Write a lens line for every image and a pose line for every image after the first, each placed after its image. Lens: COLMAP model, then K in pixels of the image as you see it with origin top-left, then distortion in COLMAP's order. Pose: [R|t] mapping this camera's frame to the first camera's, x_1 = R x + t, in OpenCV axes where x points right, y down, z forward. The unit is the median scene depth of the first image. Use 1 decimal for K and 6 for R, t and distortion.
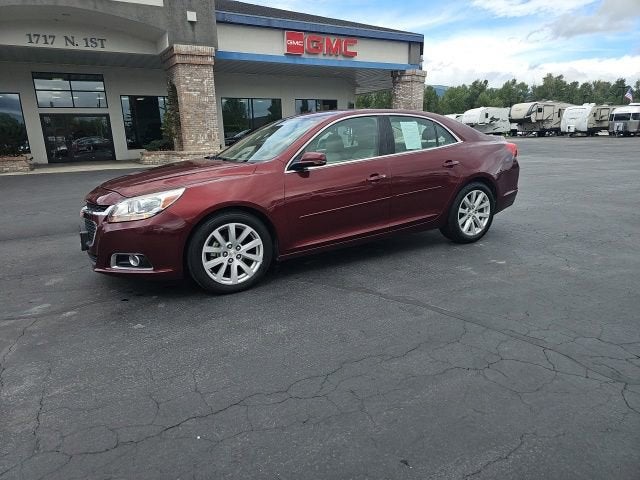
lens RADIAL K [[419.8, 0, 311.8], [0, 419.8, 241.5], [0, 0, 1]] dist [0.058076, -0.046752]
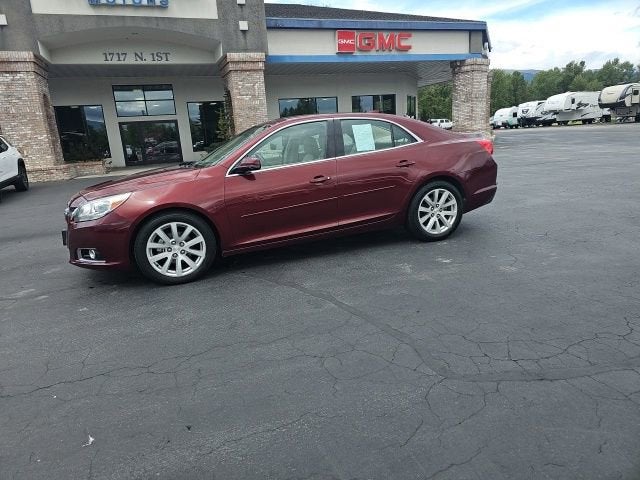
lens RADIAL K [[419.8, 0, 311.3], [0, 419.8, 234.3], [0, 0, 1]] dist [0.058076, -0.046752]
pose [[0.983682, 0.005719, -0.179826, 0.080158], [-0.006844, 0.999961, -0.005638, -0.001616], [0.179787, 0.006777, 0.983682, -0.011424]]
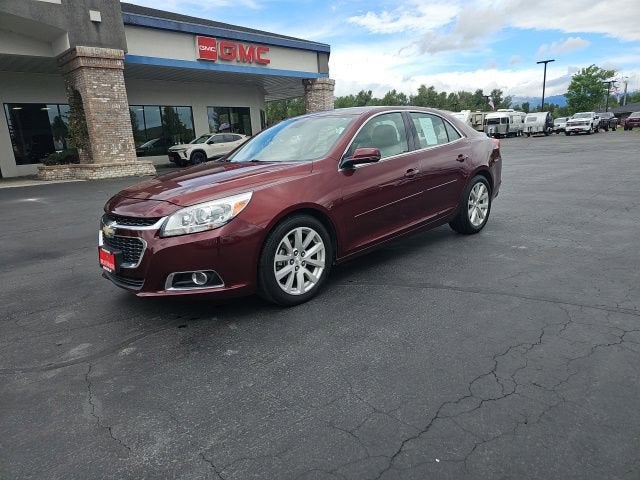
lens RADIAL K [[419.8, 0, 316.6], [0, 419.8, 238.0], [0, 0, 1]] dist [0.058076, -0.046752]
pose [[0.968625, -0.080695, 0.235061, -0.077821], [0.087041, 0.996064, -0.016731, -0.000344], [-0.232786, 0.036666, 0.971837, 0.021609]]
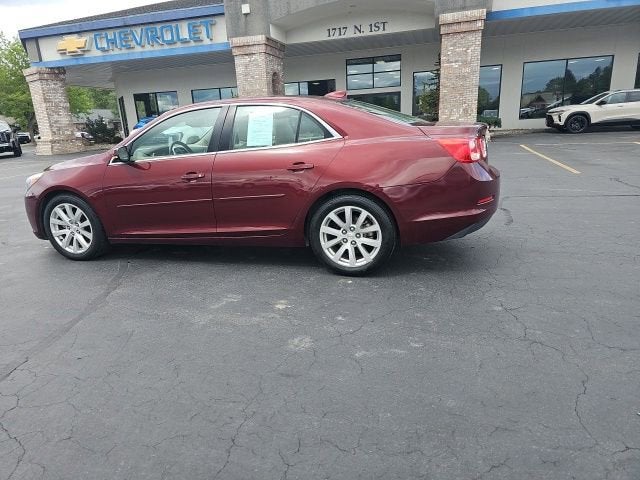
lens RADIAL K [[419.8, 0, 313.7], [0, 419.8, 240.0], [0, 0, 1]] dist [0.058076, -0.046752]
pose [[0.687324, 0.192678, -0.700329, 0.251474], [-0.149256, 0.981064, 0.123431, -0.042022], [0.710850, 0.019692, 0.703068, 0.134964]]
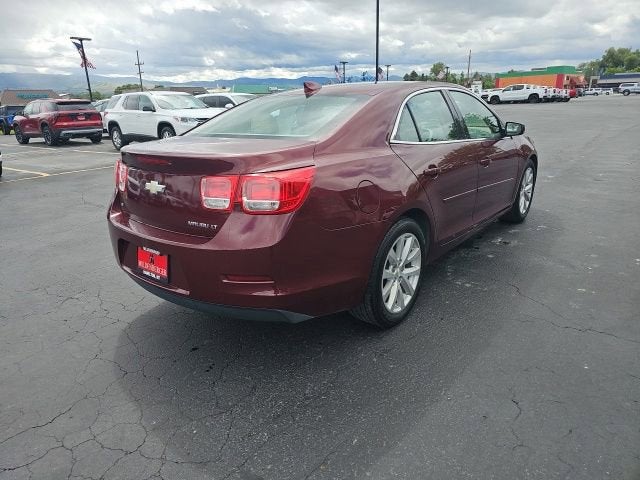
lens RADIAL K [[419.8, 0, 312.7], [0, 419.8, 238.4], [0, 0, 1]] dist [0.058076, -0.046752]
pose [[-0.932199, 0.170980, -0.319017, 0.140800], [-0.025616, 0.848014, 0.529354, -0.140490], [0.361040, 0.501635, -0.786138, 0.505022]]
